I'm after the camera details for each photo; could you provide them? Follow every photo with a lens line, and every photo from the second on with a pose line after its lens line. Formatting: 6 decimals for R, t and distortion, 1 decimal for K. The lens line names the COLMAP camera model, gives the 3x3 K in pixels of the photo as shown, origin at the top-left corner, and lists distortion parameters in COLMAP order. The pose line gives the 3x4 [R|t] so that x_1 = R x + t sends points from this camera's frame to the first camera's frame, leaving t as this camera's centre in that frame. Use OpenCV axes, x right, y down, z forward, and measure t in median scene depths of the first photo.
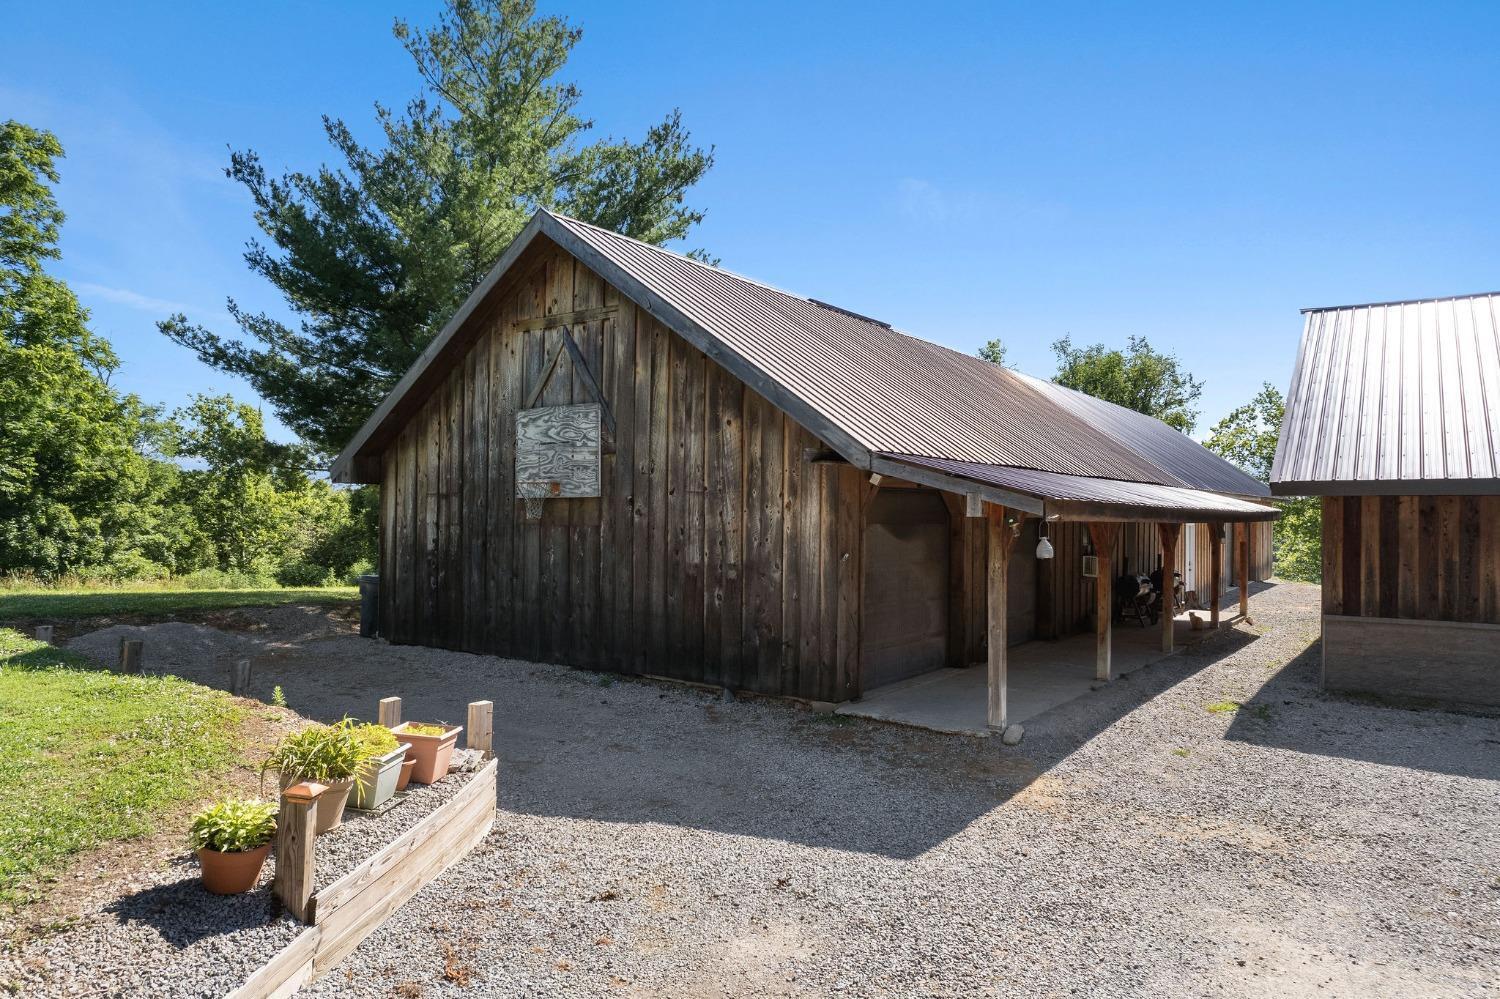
lens RADIAL K [[976.5, 0, 751.0], [0, 976.5, 504.4], [0, 0, 1]] dist [-0.010181, -0.000545]
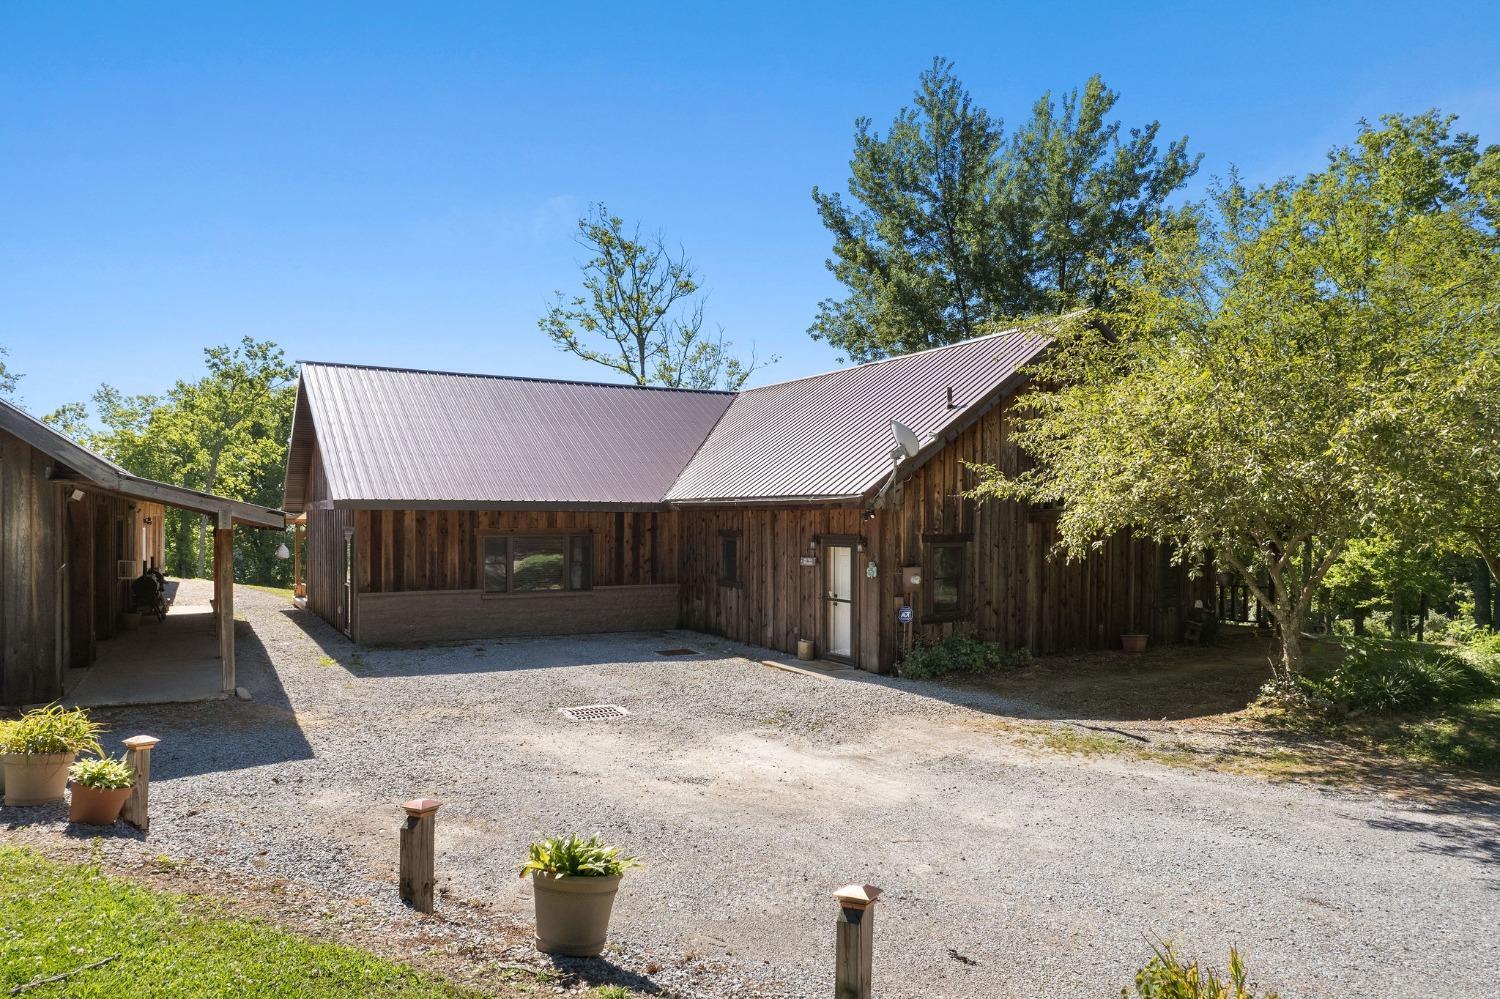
lens RADIAL K [[976.5, 0, 751.6], [0, 976.5, 507.1], [0, 0, 1]] dist [-0.010181, -0.000545]
pose [[0.432788, 0.004838, 0.901483, -0.469357], [-0.006292, 0.999977, -0.002346, -0.012869], [-0.901474, -0.004657, 0.432808, -0.138075]]
